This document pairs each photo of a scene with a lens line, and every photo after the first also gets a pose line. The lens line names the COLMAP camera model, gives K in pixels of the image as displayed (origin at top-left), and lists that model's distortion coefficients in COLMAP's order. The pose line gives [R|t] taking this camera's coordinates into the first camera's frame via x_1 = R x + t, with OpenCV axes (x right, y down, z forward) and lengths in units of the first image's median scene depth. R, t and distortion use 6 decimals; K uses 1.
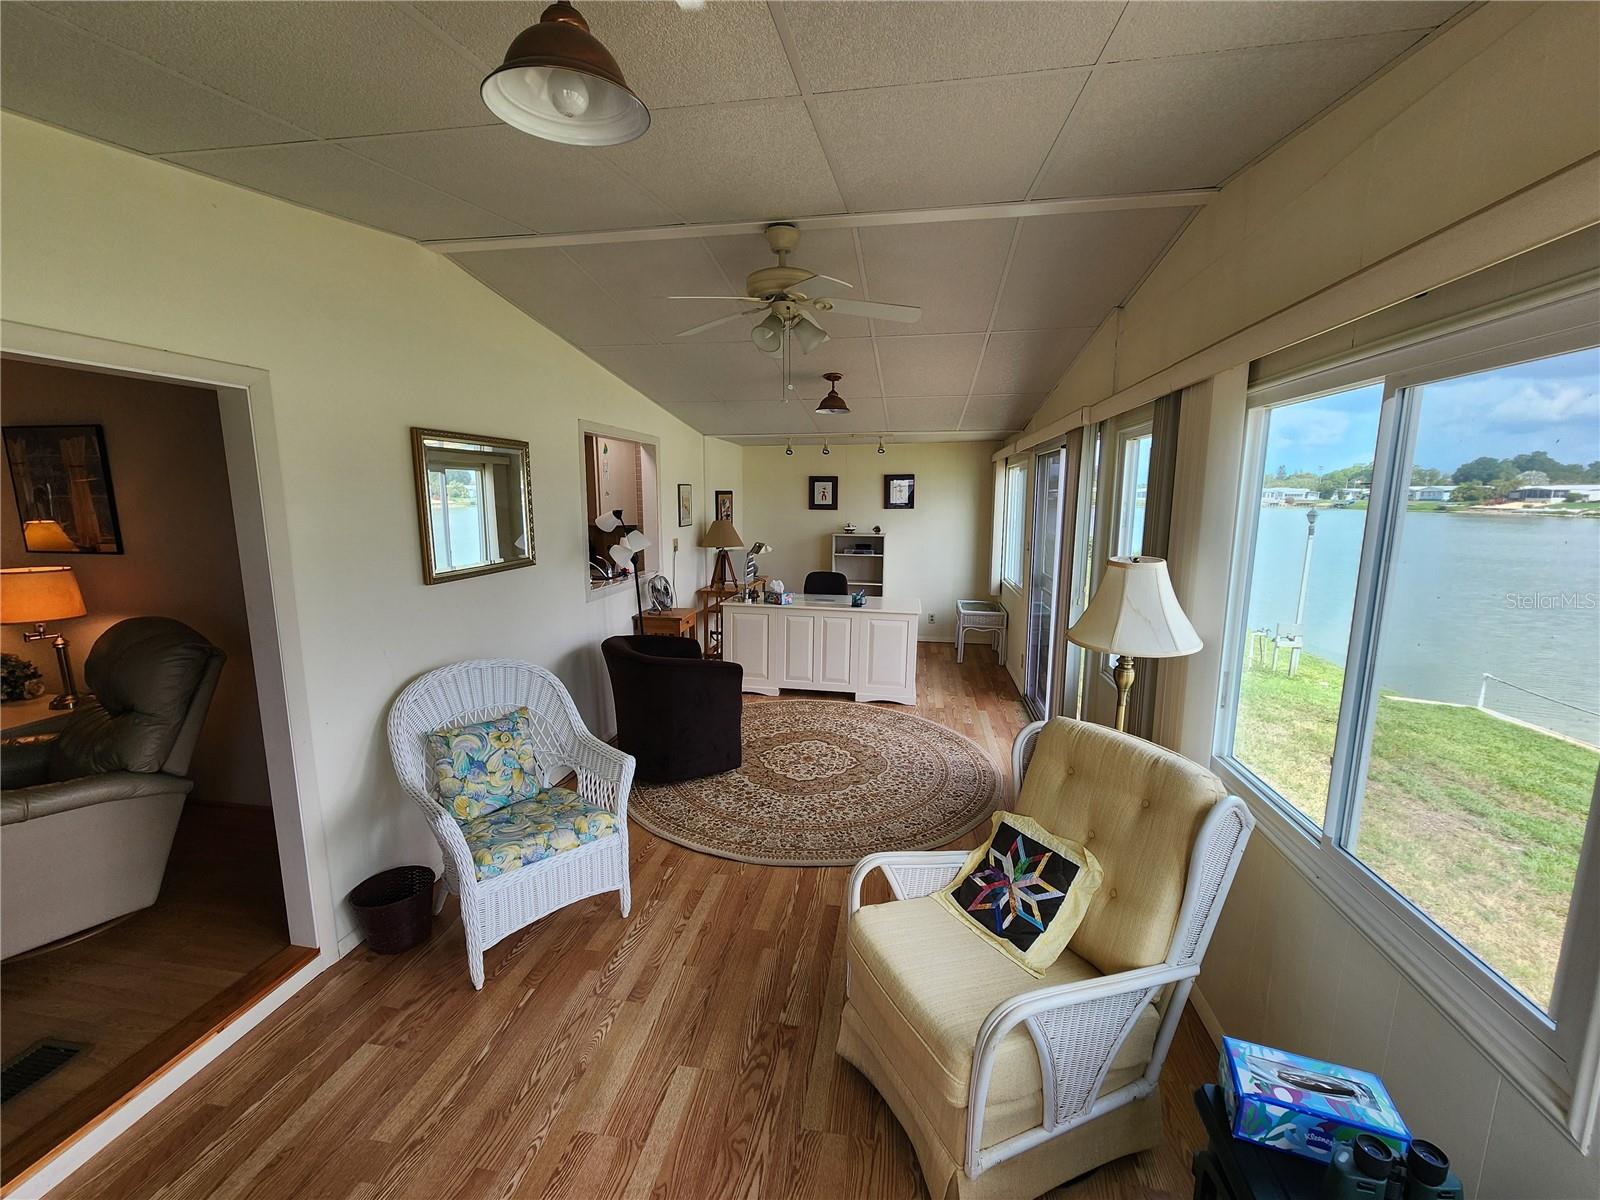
lens RADIAL K [[661.0, 0, 801.6], [0, 661.0, 608.1], [0, 0, 1]] dist [0.001962, 0.000787]
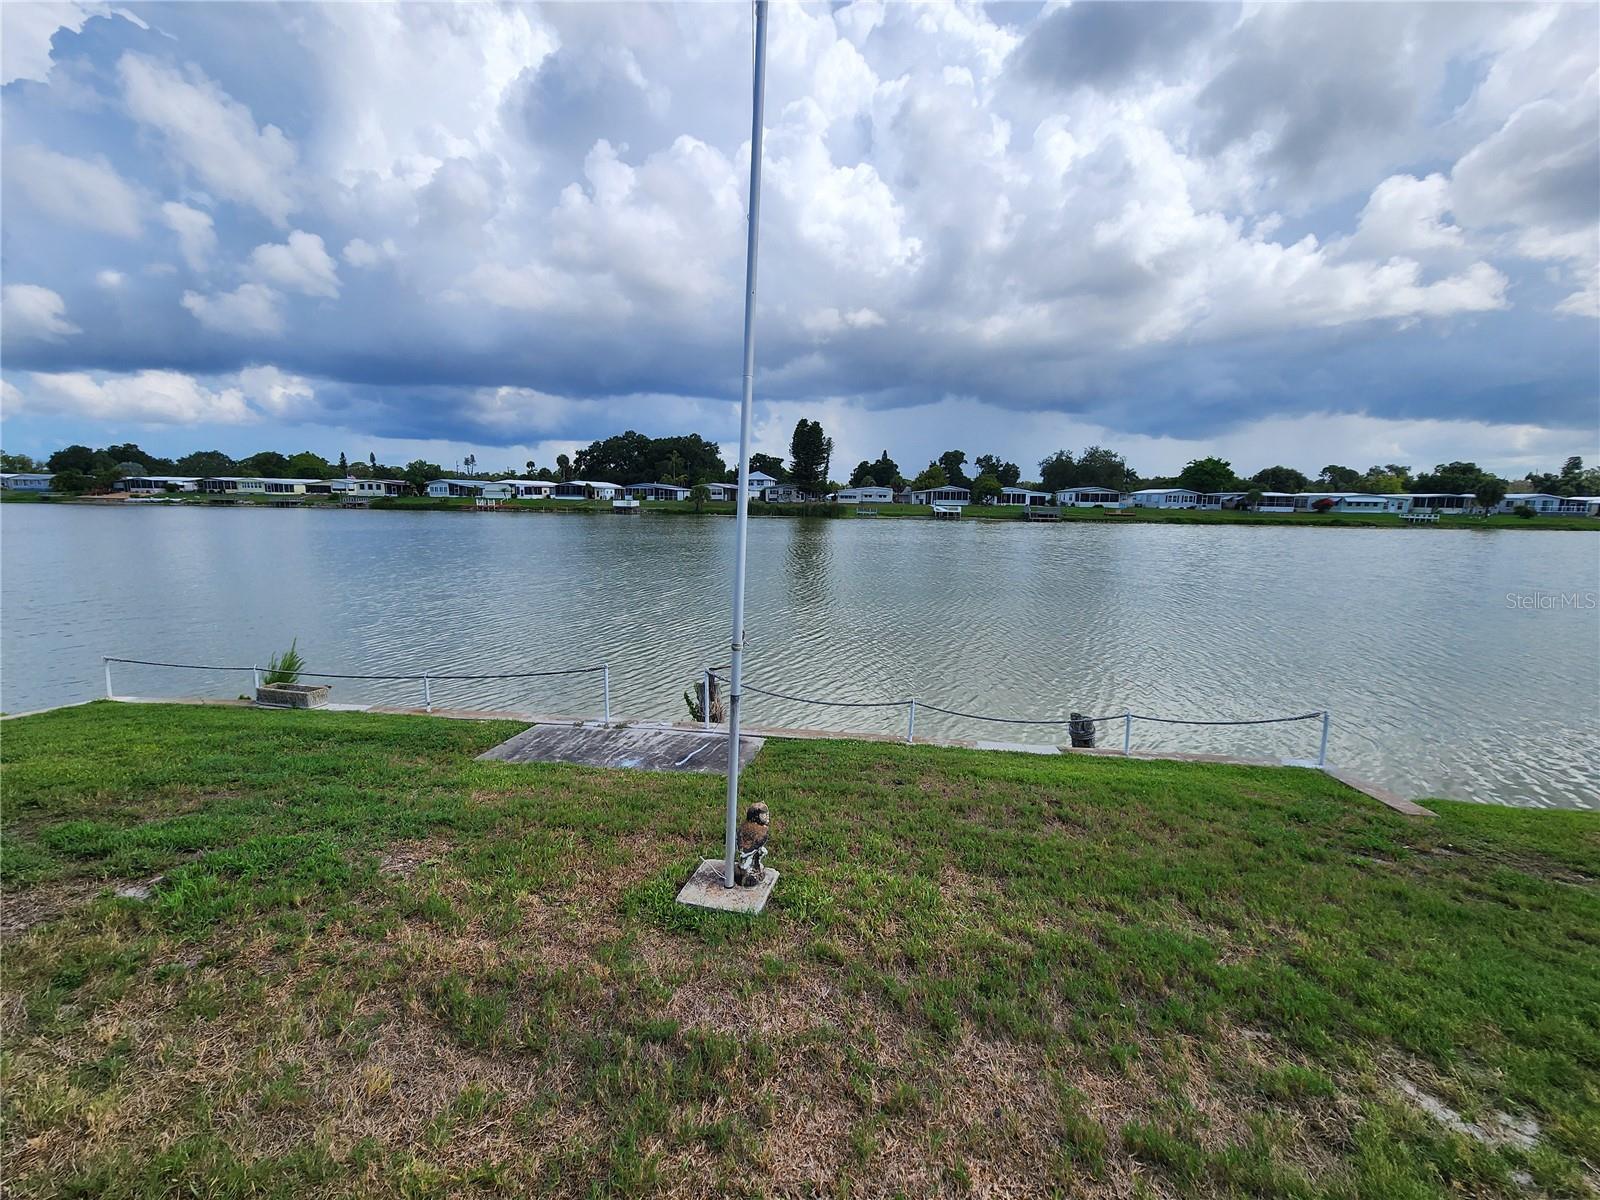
lens RADIAL K [[661.0, 0, 801.8], [0, 661.0, 600.7], [0, 0, 1]] dist [0.001962, 0.000787]
pose [[-0.034213, -0.157567, 0.986915, 0.504617], [0.157564, 0.974294, 0.161014, 0.088285], [-0.986916, 0.161011, -0.008507, 0.357554]]
